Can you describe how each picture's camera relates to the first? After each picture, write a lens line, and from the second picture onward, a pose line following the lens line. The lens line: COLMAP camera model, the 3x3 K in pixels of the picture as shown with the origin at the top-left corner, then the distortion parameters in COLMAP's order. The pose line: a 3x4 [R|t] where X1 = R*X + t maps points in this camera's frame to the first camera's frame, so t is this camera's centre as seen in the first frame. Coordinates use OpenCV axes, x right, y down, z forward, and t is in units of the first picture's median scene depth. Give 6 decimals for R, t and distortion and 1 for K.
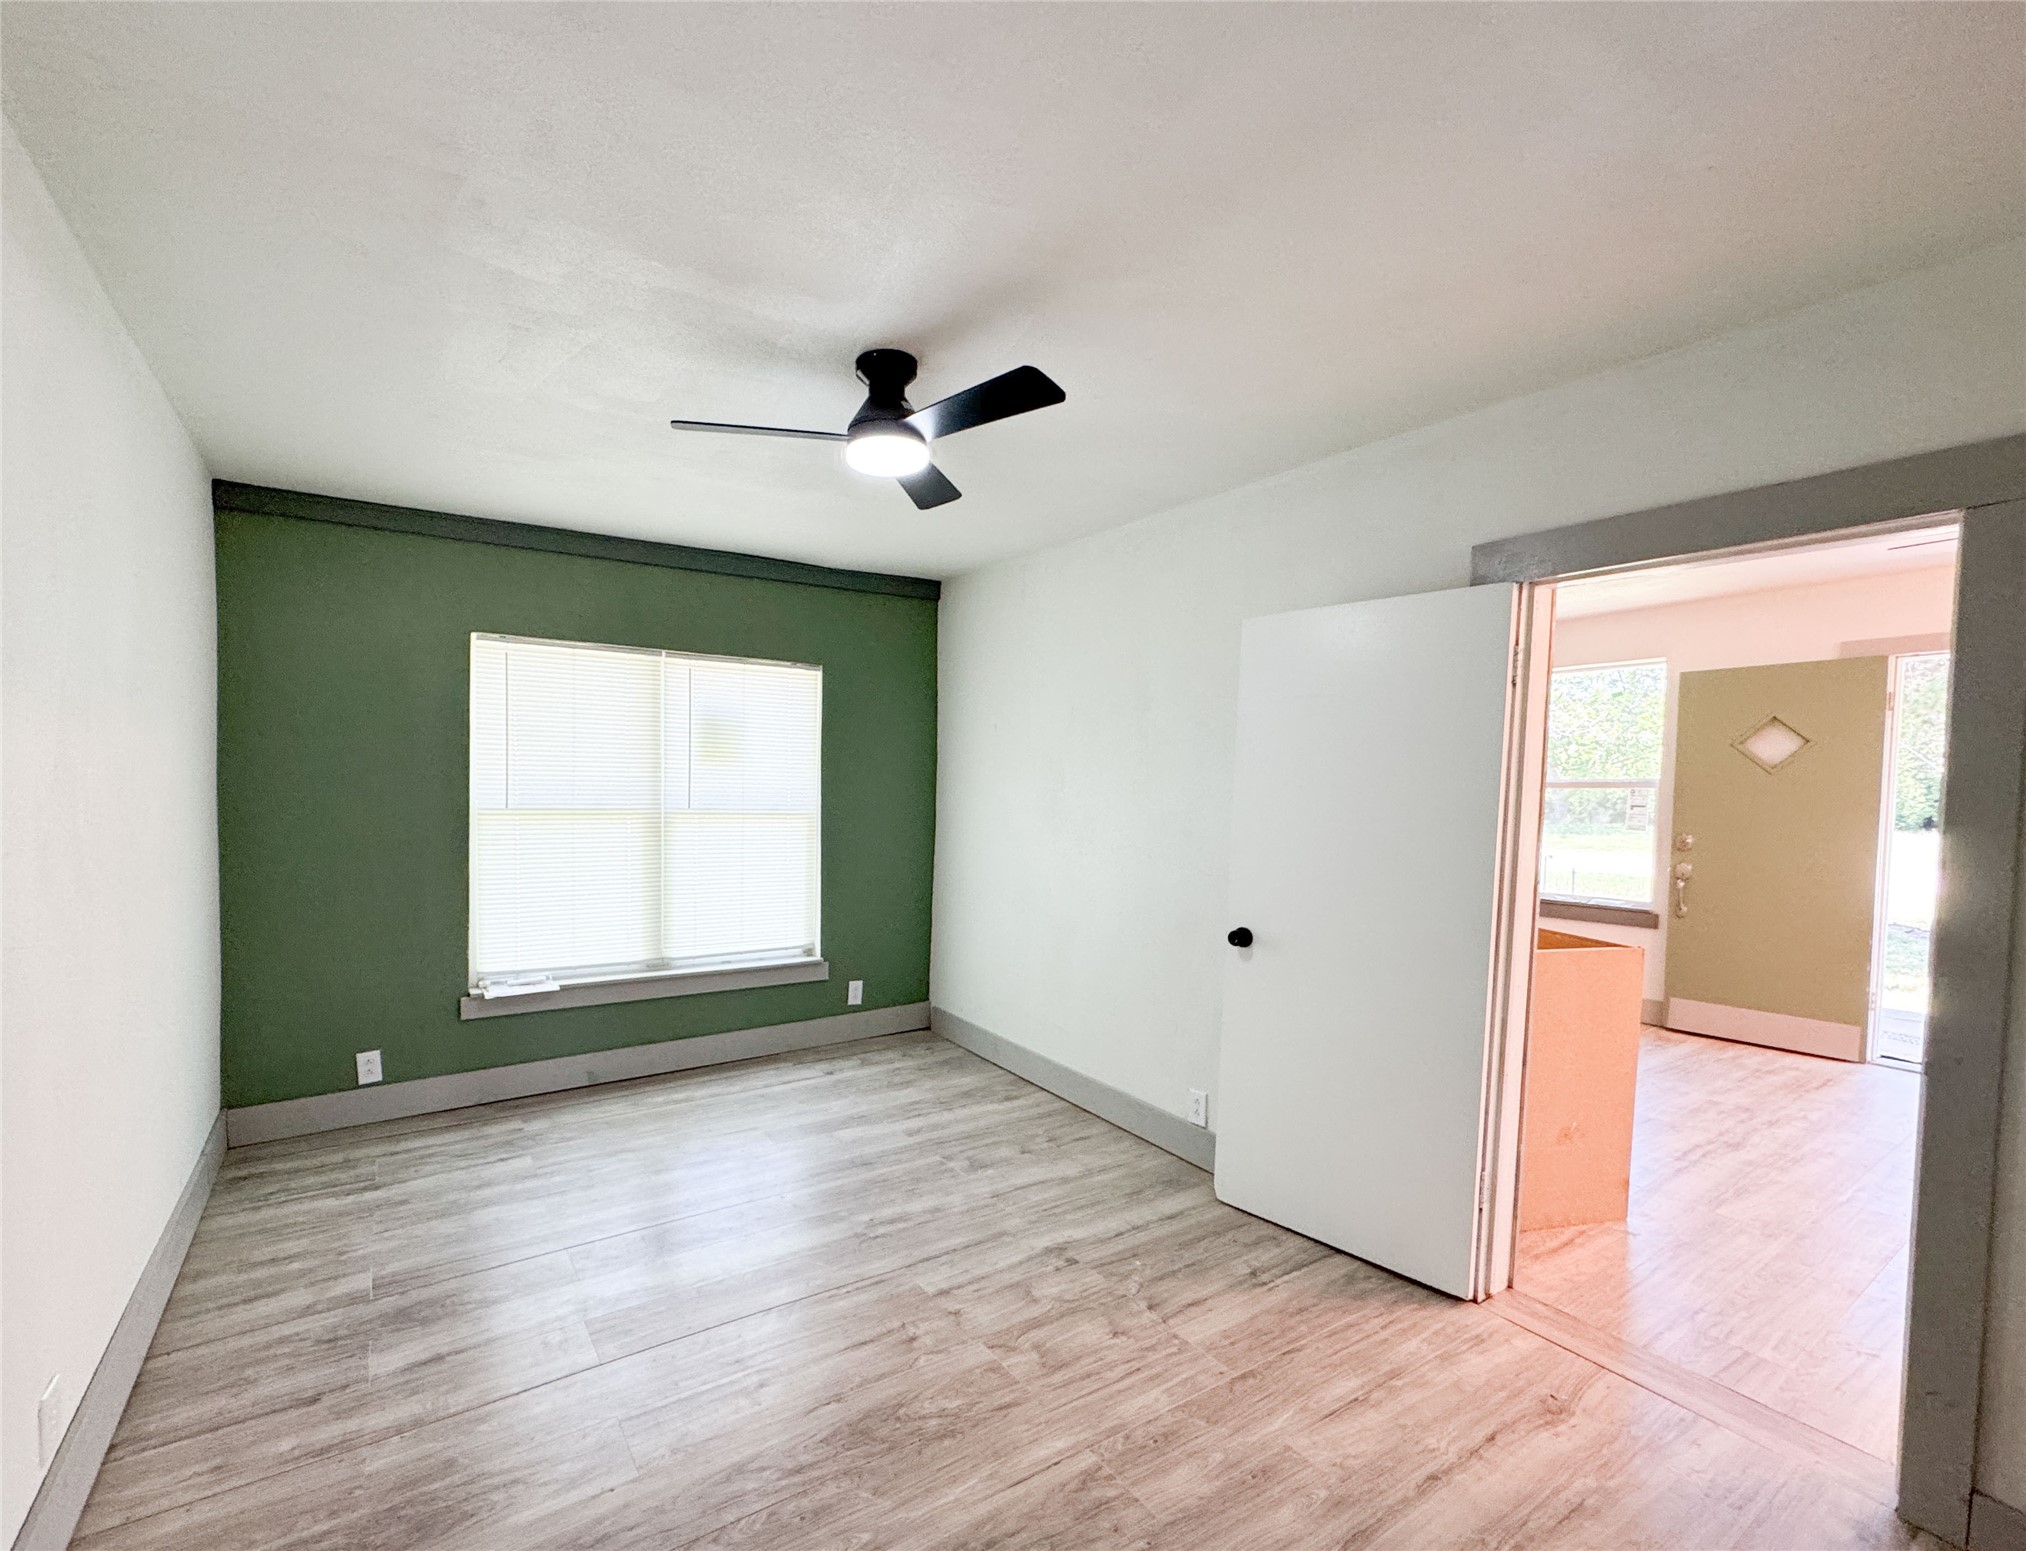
lens RADIAL K [[895.1, 0, 917.7], [0, 895.1, 833.4], [0, 0, 1]] dist [-0.002084, 0.001298]
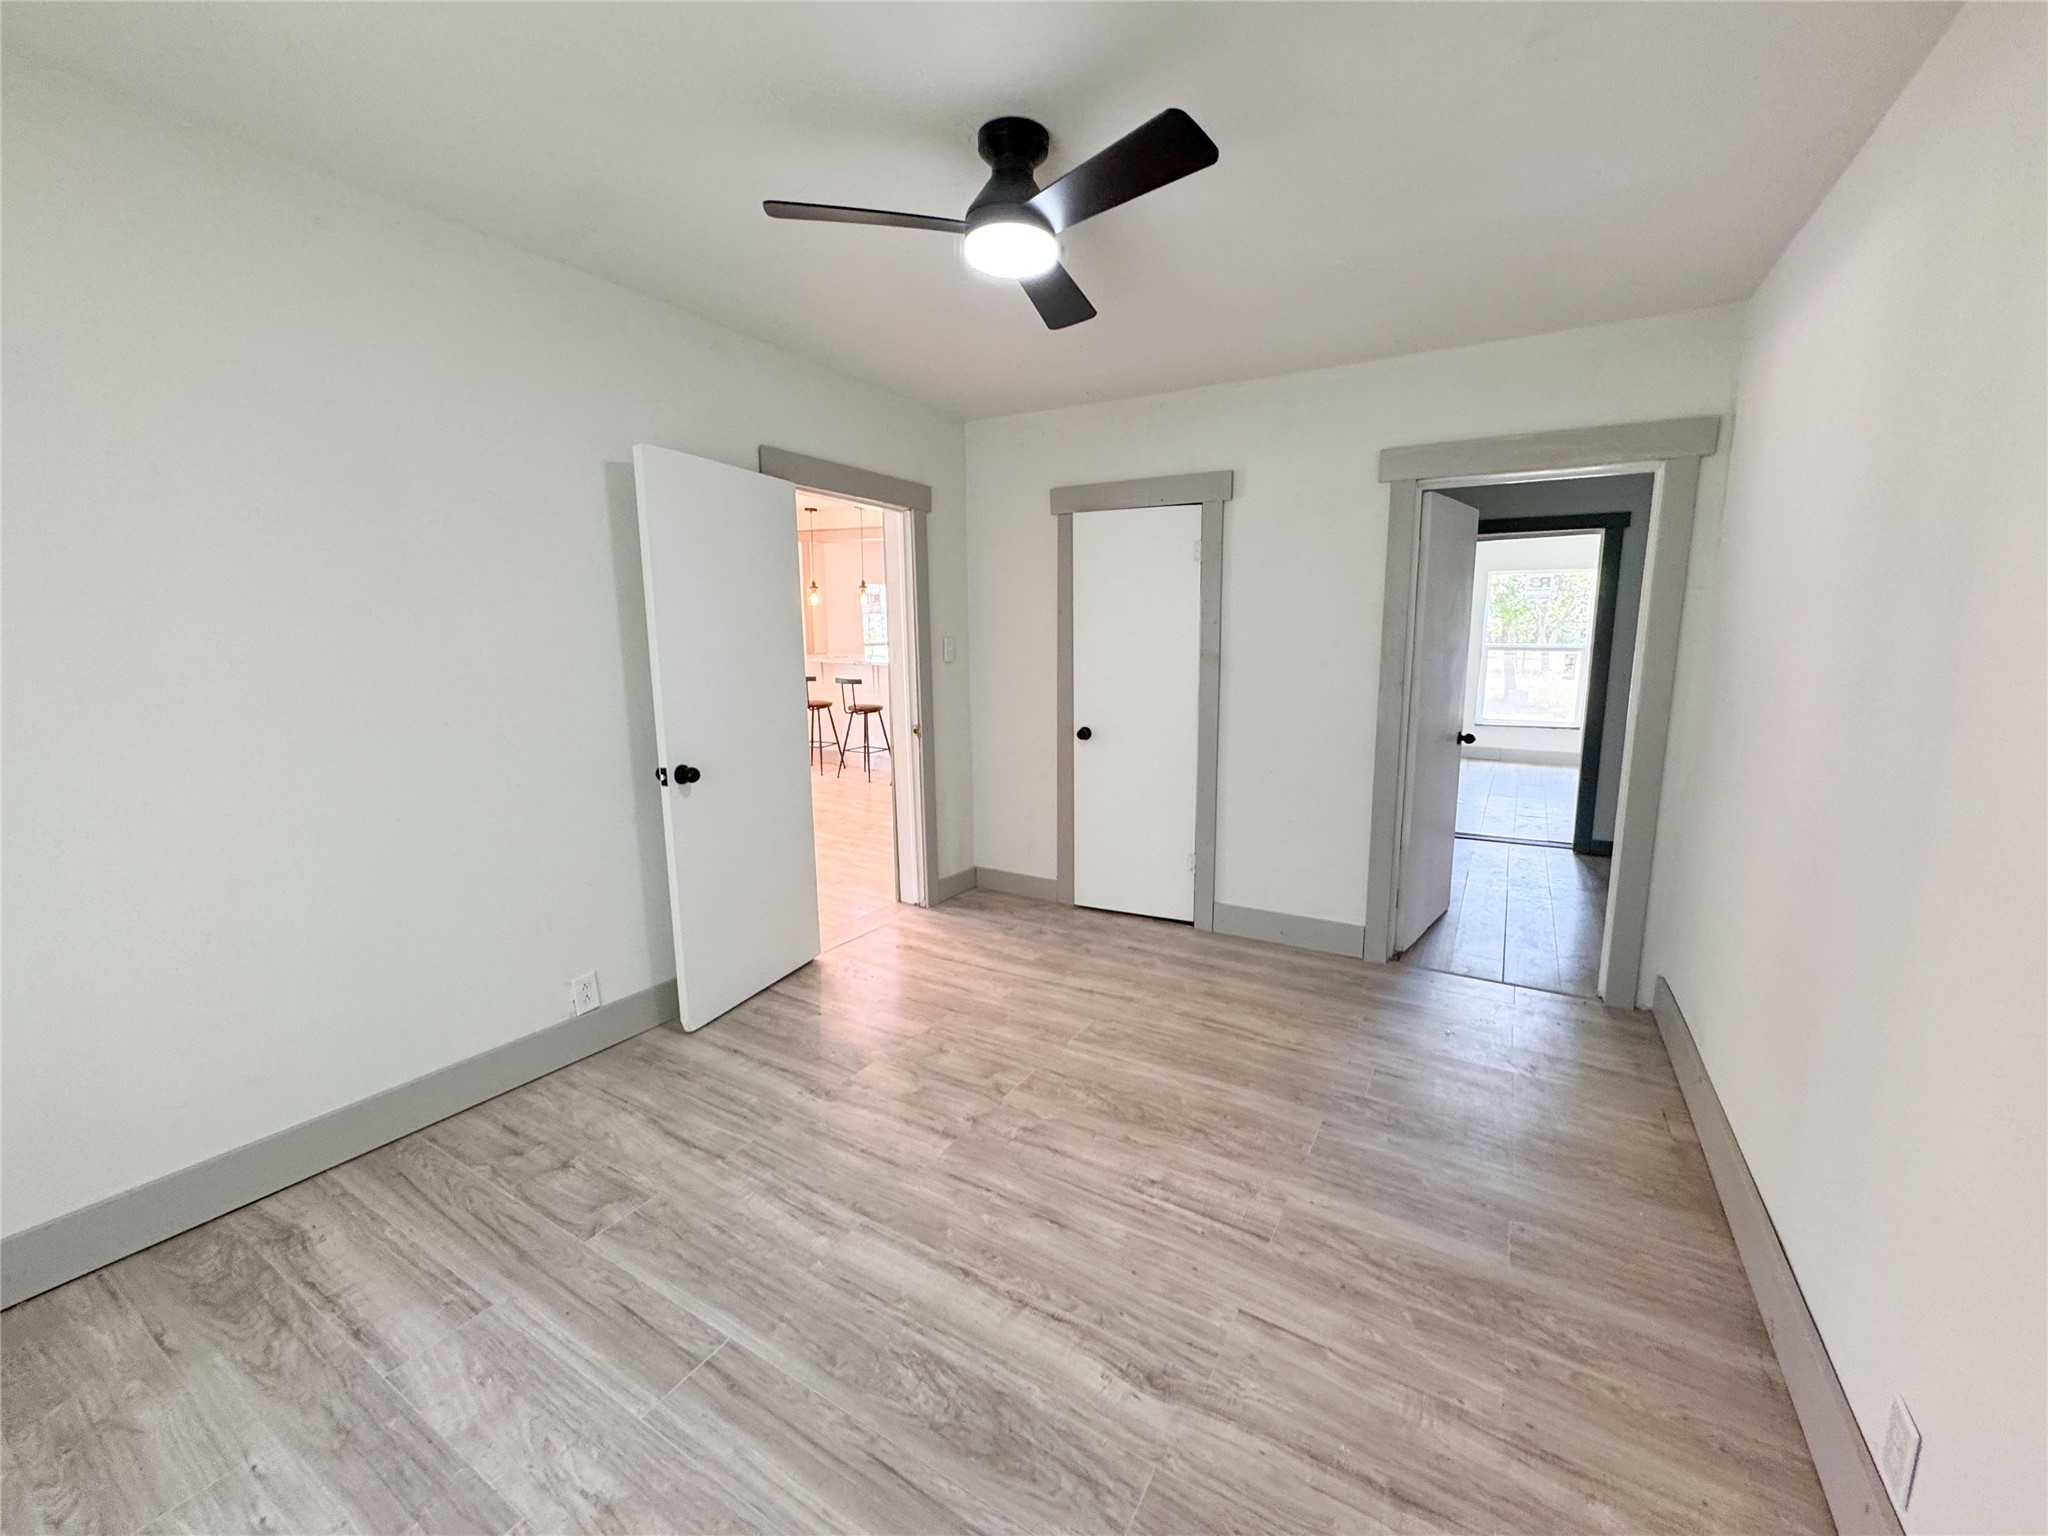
lens RADIAL K [[819.9, 0, 1027.8], [0, 819.9, 774.3], [0, 0, 1]] dist [-0.003988, 0.000255]
pose [[-0.476166, -0.170650, 0.862638, -0.553482], [0.038037, 0.976074, 0.214087, -0.060271], [-0.878532, 0.134753, -0.458282, 0.955782]]
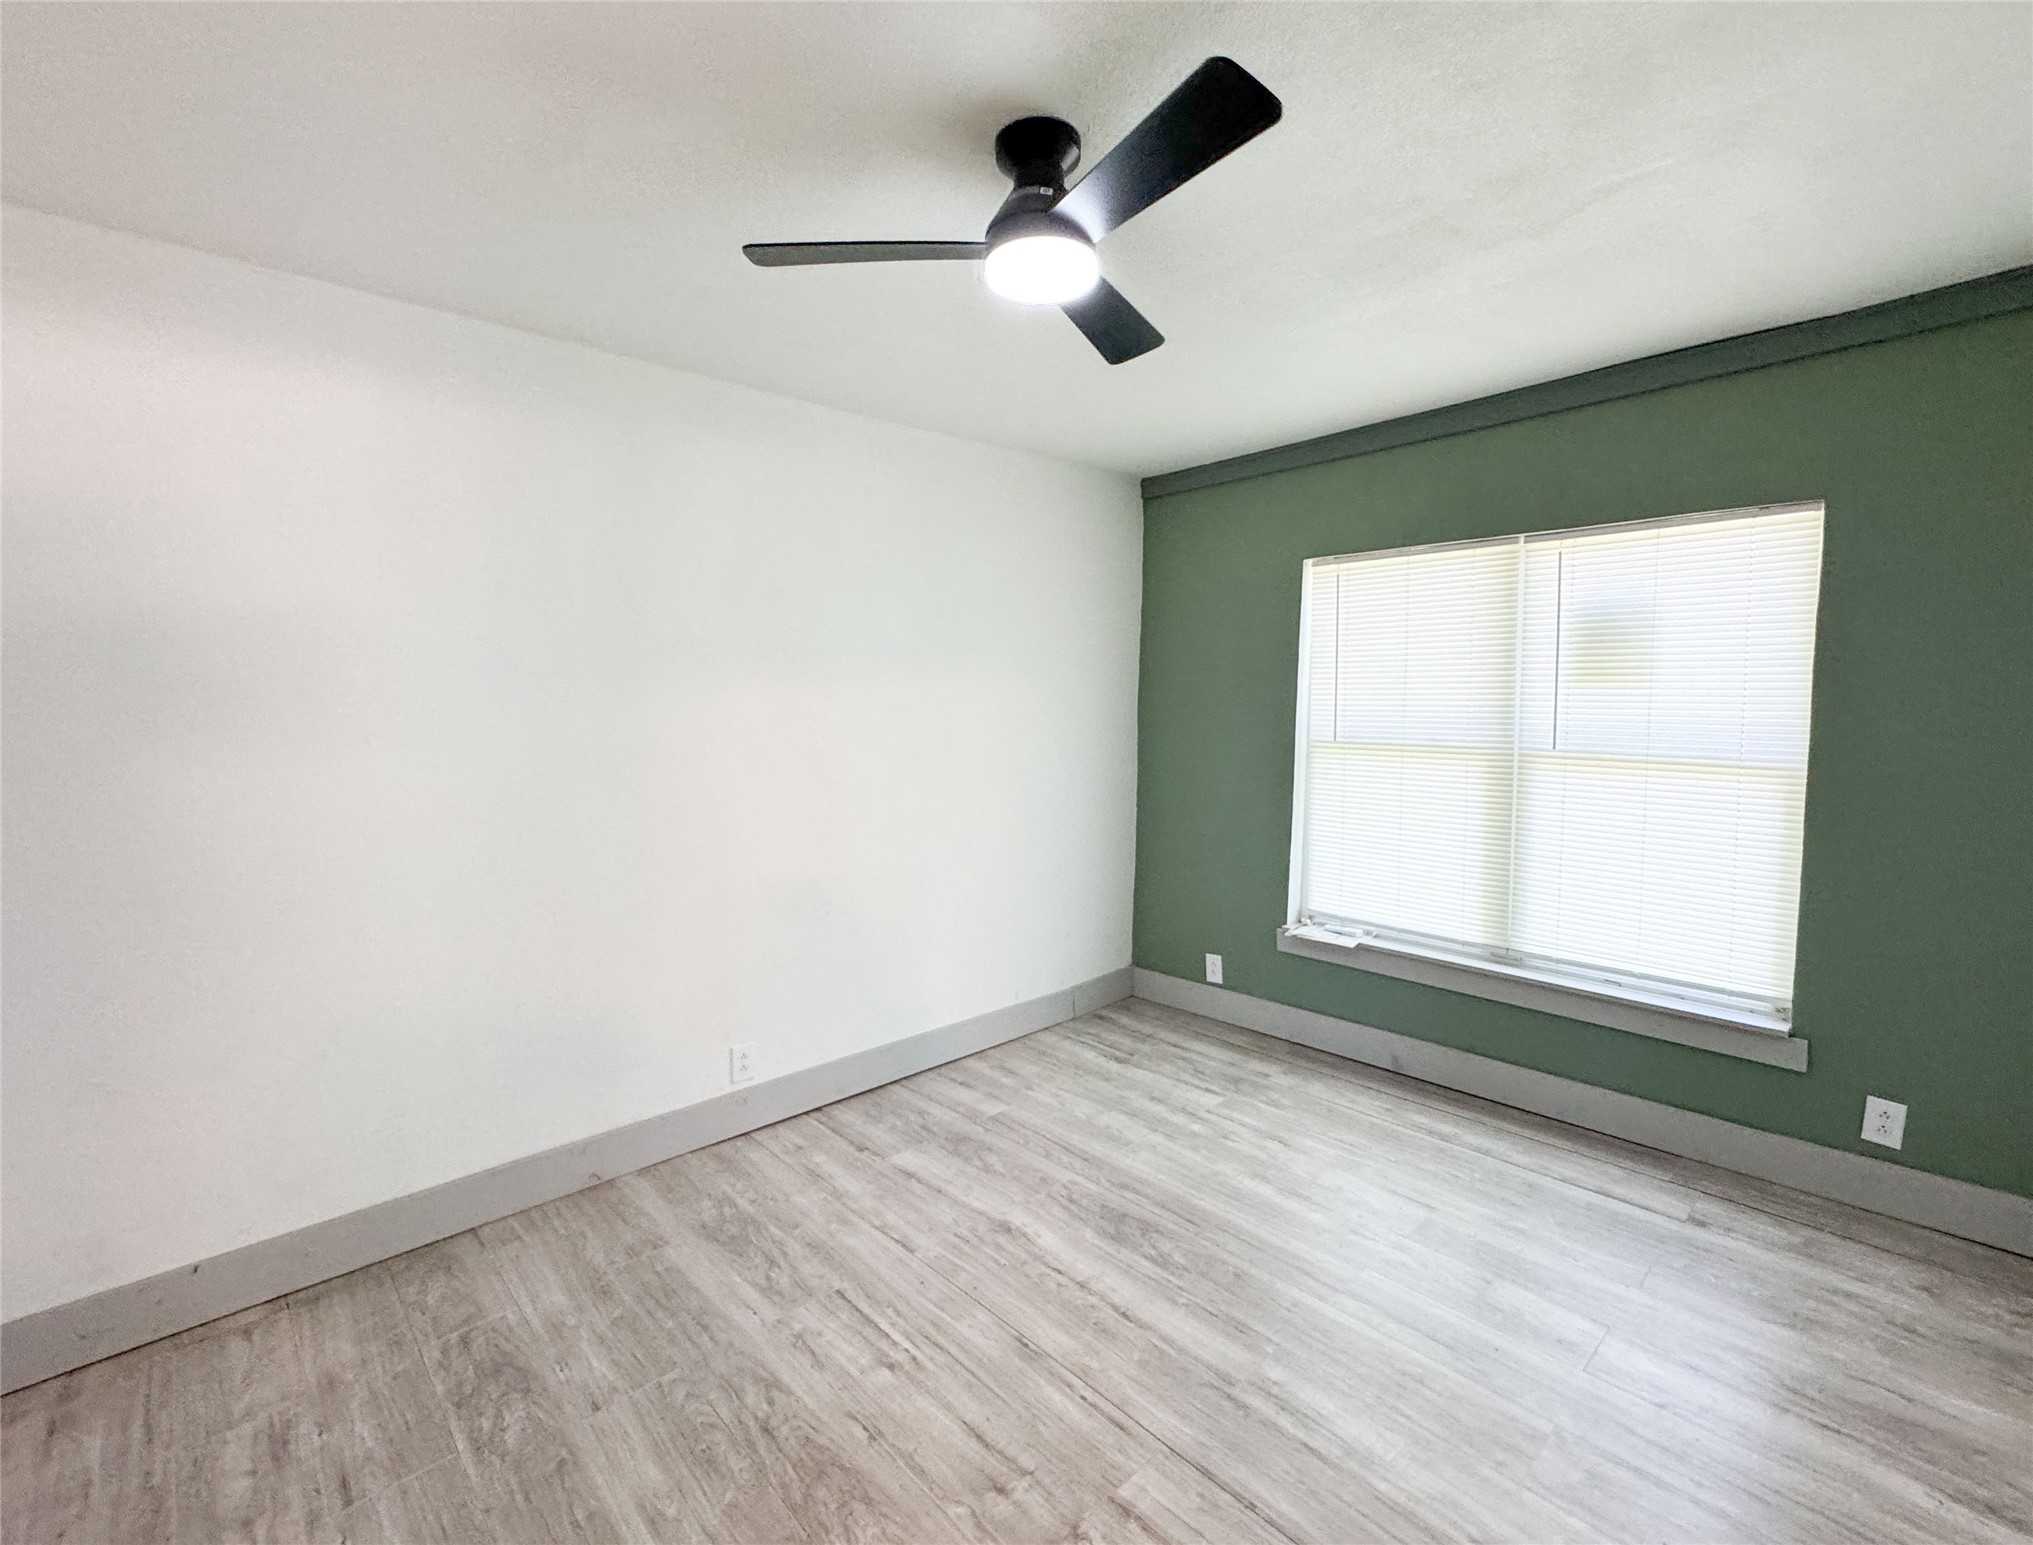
lens RADIAL K [[898.2, 0, 1022.1], [0, 898.2, 755.3], [0, 0, 1]] dist [-0.002084, 0.001298]
pose [[0.197921, 0.047388, -0.979072, 0.463130], [-0.048053, 0.998099, 0.038595, -0.040027], [0.979039, 0.039409, 0.199822, 0.574928]]
